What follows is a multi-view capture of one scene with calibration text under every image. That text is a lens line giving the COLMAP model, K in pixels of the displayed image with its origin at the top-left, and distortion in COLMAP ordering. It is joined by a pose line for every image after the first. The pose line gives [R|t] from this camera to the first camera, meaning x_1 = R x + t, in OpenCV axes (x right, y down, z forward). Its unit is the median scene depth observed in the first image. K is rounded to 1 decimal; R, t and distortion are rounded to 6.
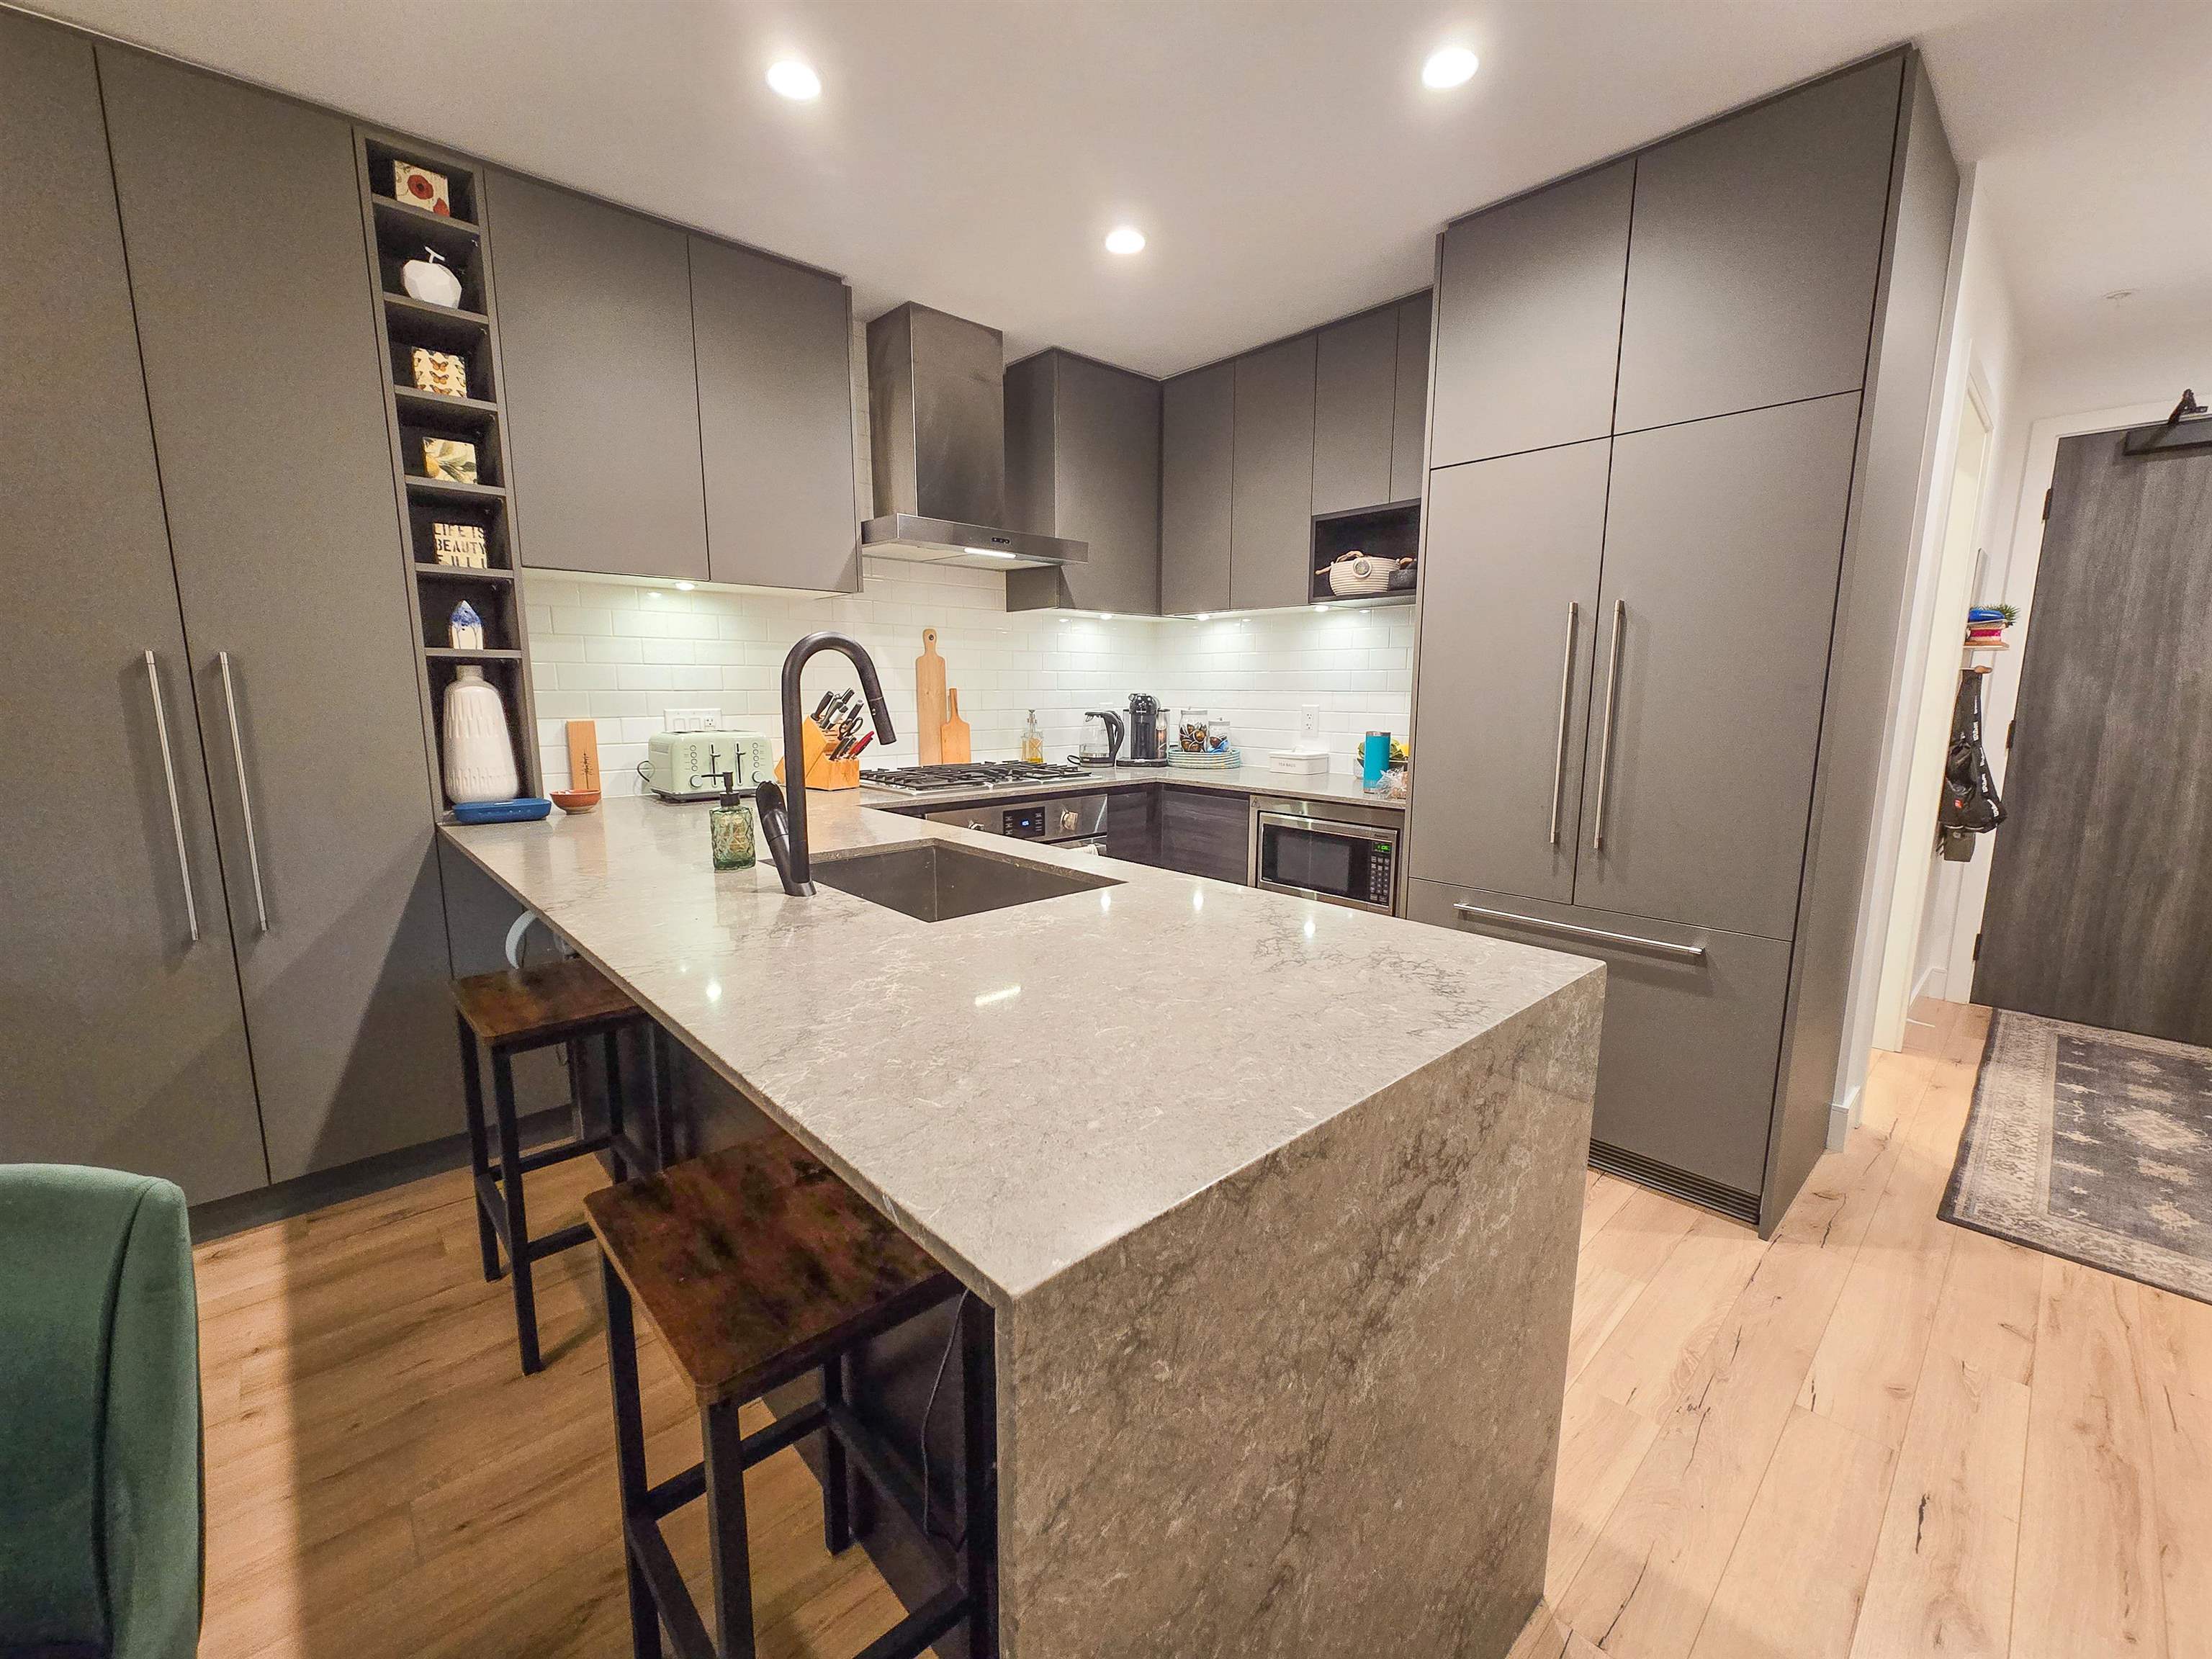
lens RADIAL K [[902.7, 0, 1106.0], [0, 902.7, 829.5], [0, 0, 1]] dist [0.002642, 0.000009]
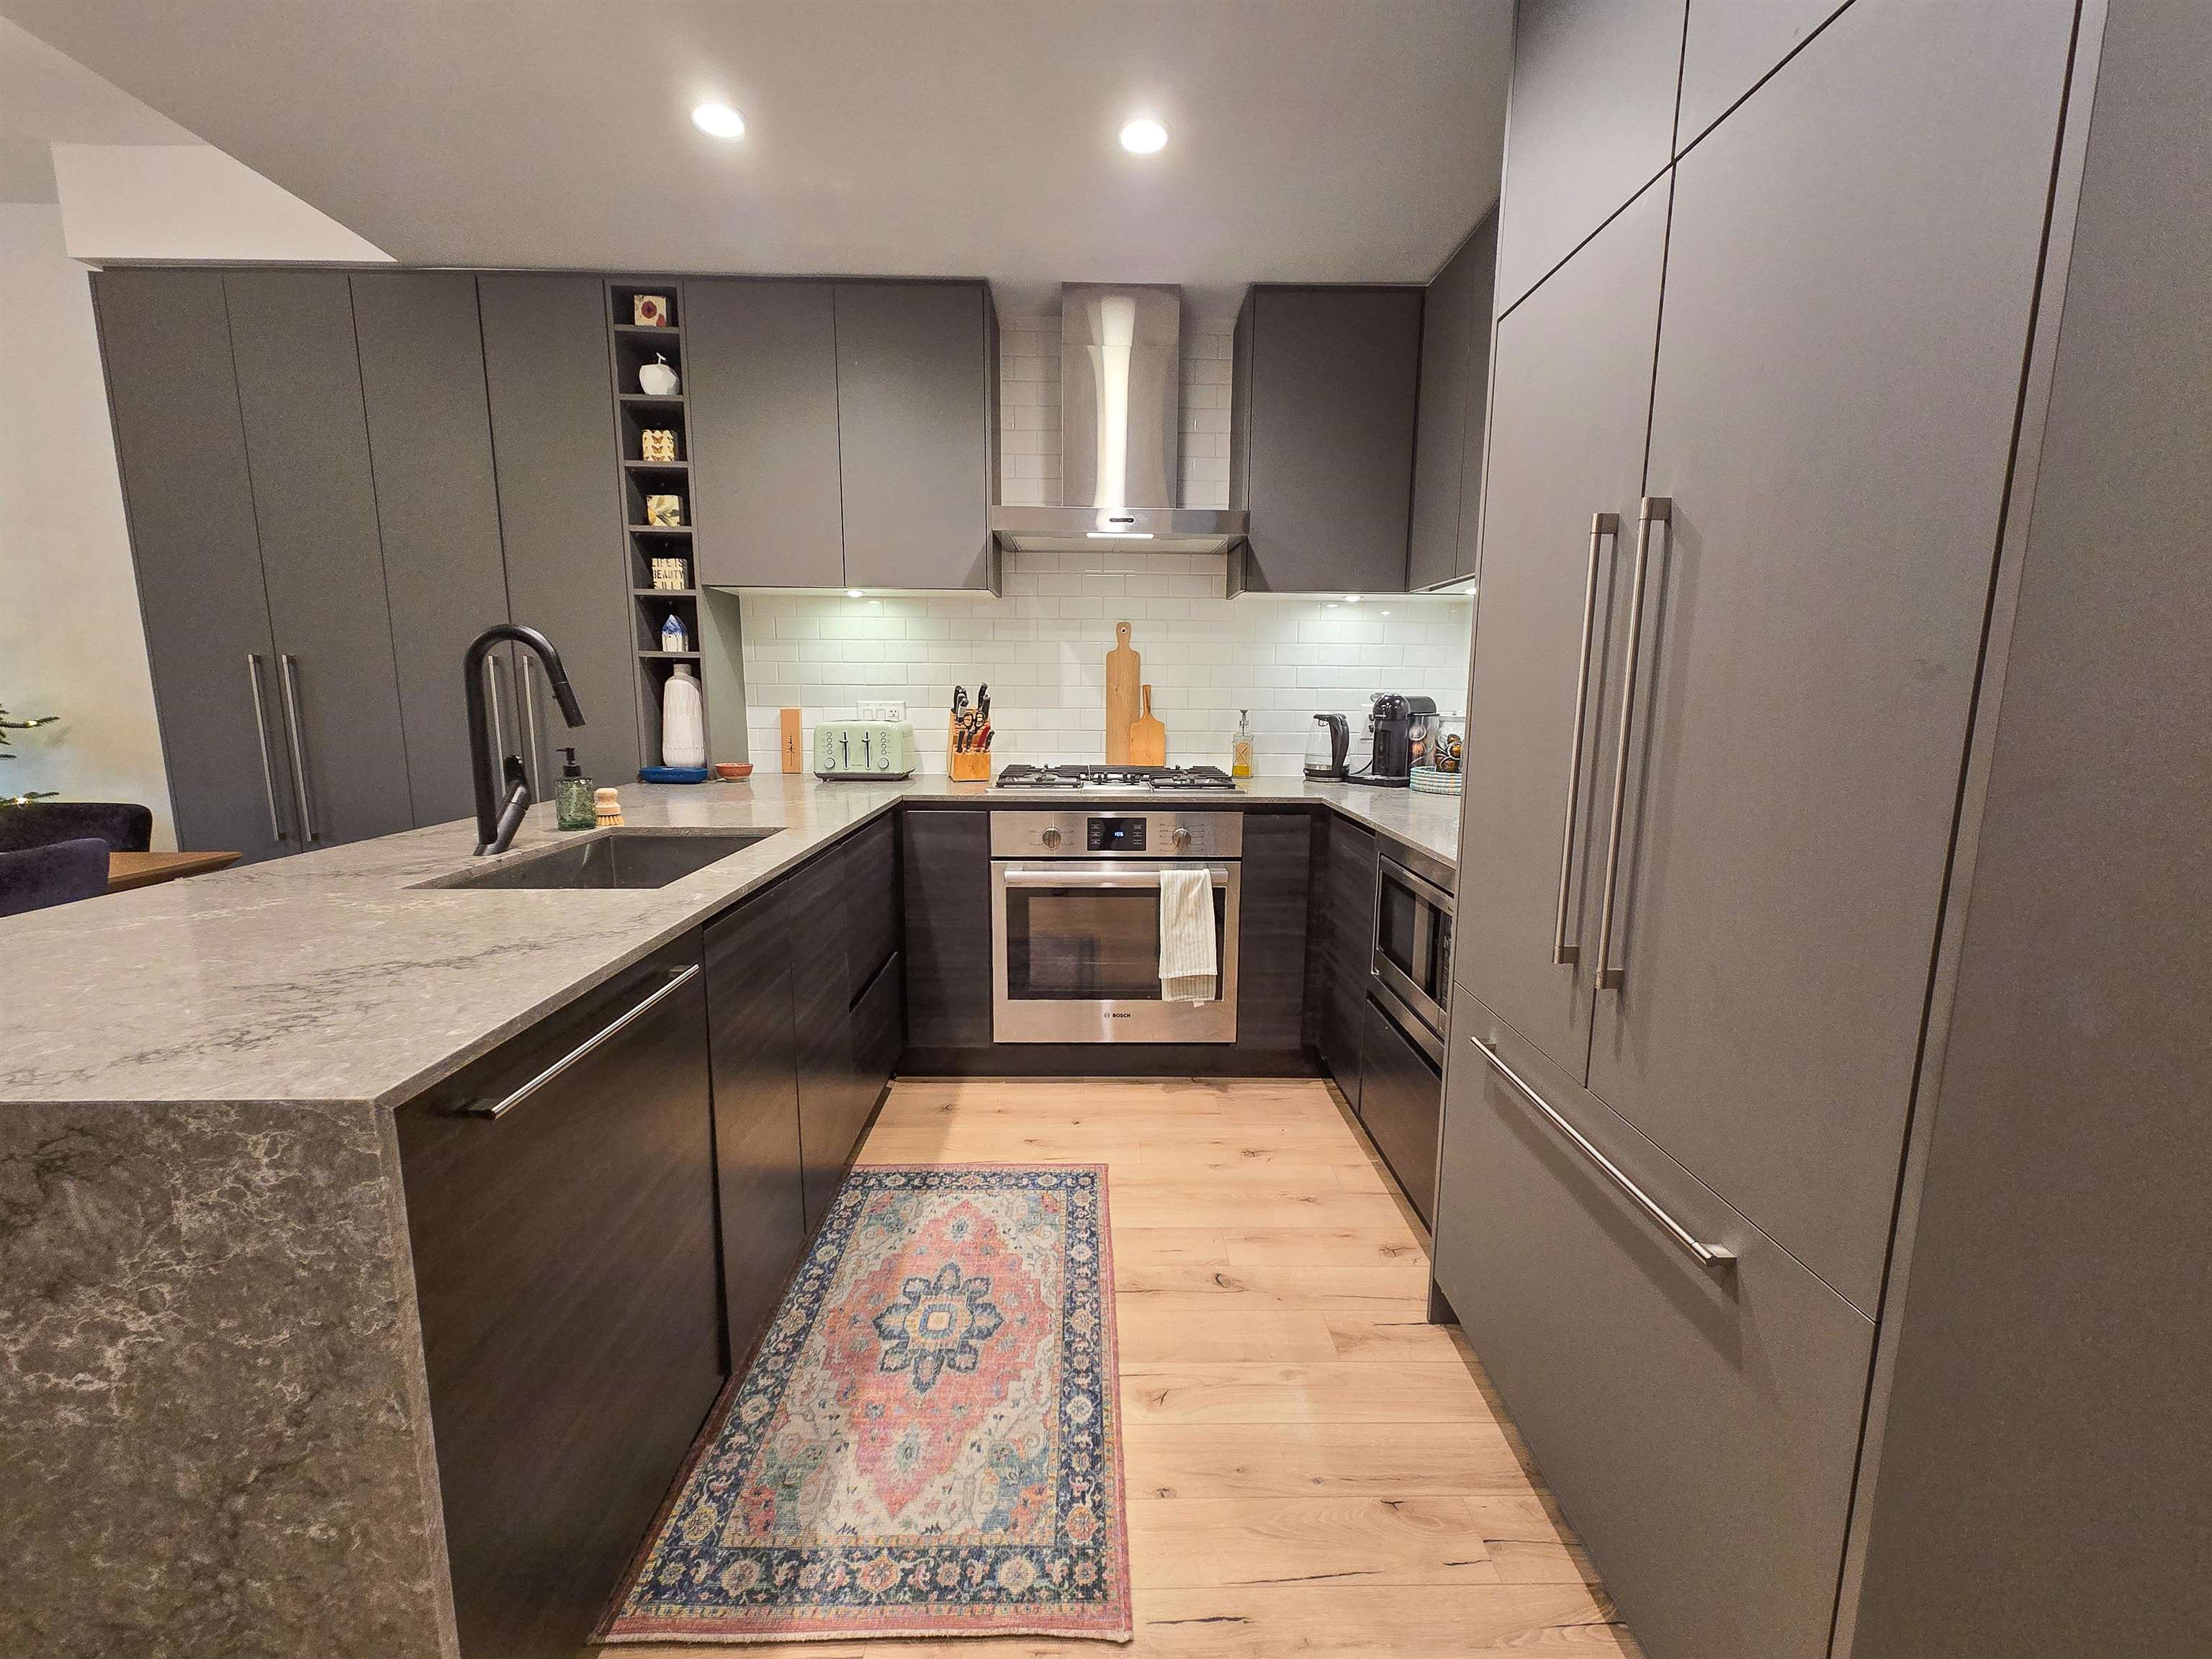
lens RADIAL K [[901.2, 0, 1106.0], [0, 901.2, 829.5], [0, 0, 1]] dist [0.002783, -0.000258]
pose [[0.747352, 0.106793, -0.655790, 0.681659], [-0.110110, 0.993258, 0.036265, -0.059613], [0.655241, 0.045106, 0.754072, 0.441985]]
